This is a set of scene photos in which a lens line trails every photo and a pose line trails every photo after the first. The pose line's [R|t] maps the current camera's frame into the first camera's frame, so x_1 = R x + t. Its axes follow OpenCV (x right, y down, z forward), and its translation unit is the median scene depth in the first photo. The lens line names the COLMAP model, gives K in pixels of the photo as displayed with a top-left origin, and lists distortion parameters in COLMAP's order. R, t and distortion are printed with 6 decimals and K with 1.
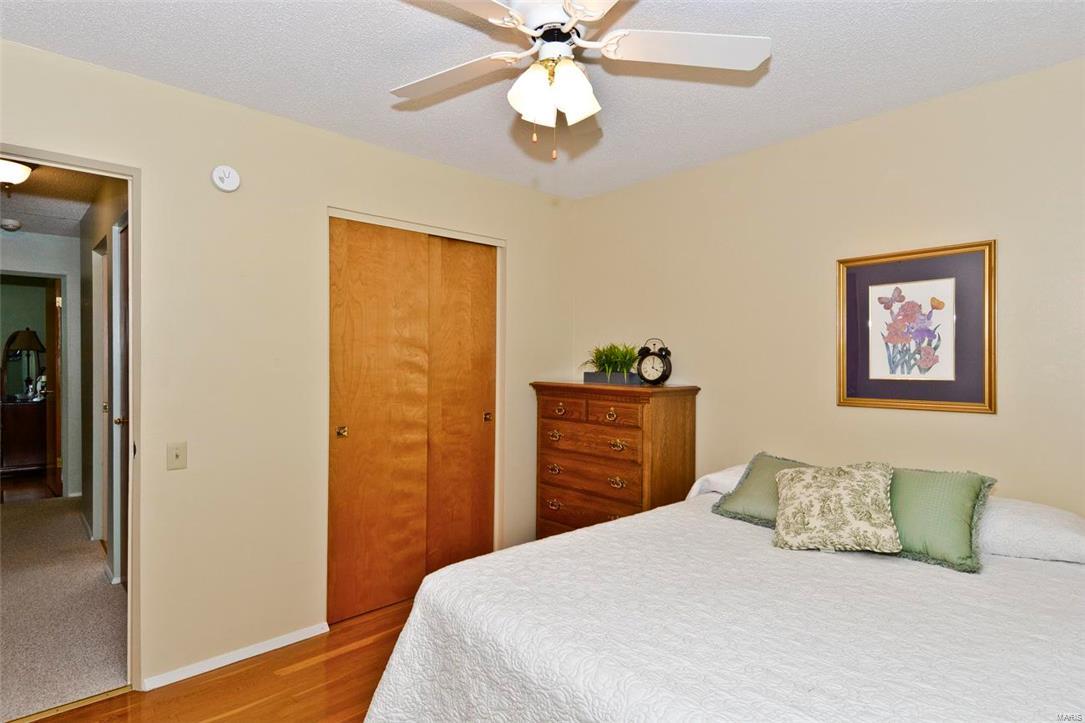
lens RADIAL K [[584.5, 0, 546.6], [0, 584.5, 350.5], [0, 0, 1]] dist [0.050336, -0.037415]
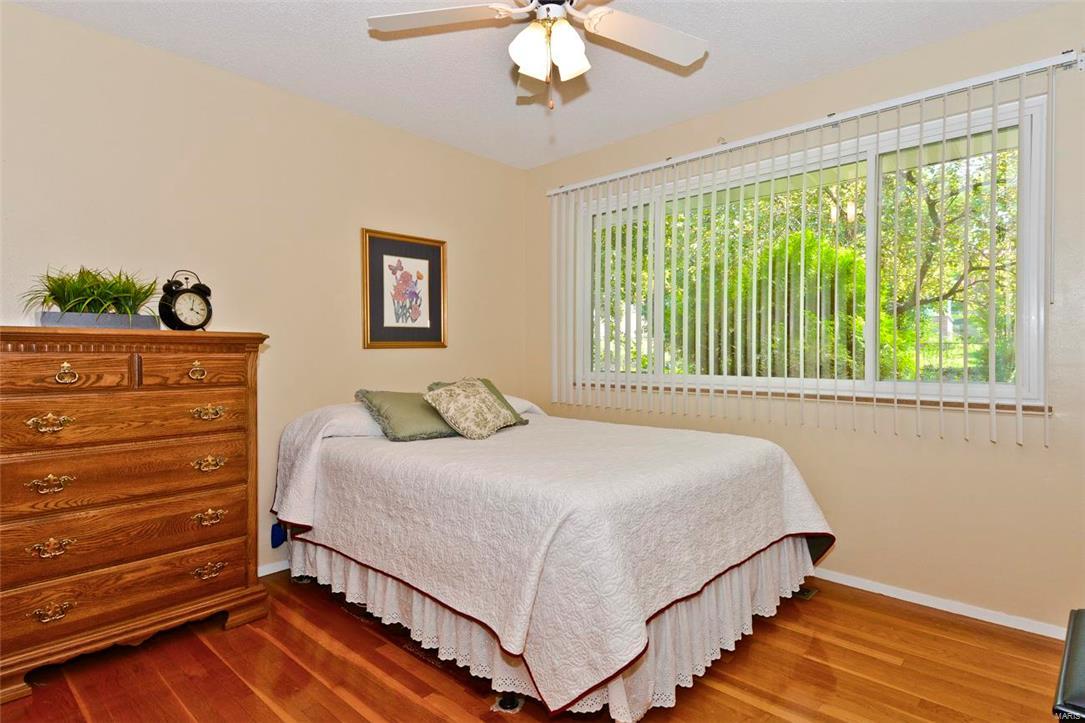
lens RADIAL K [[584.5, 0, 546.6], [0, 584.5, 350.5], [0, 0, 1]] dist [0.050336, -0.037415]
pose [[-0.114036, 0.000809, 0.993476, -0.786458], [-0.004344, 0.999990, -0.001313, 0.102614], [-0.993467, -0.004465, -0.114032, 0.811076]]
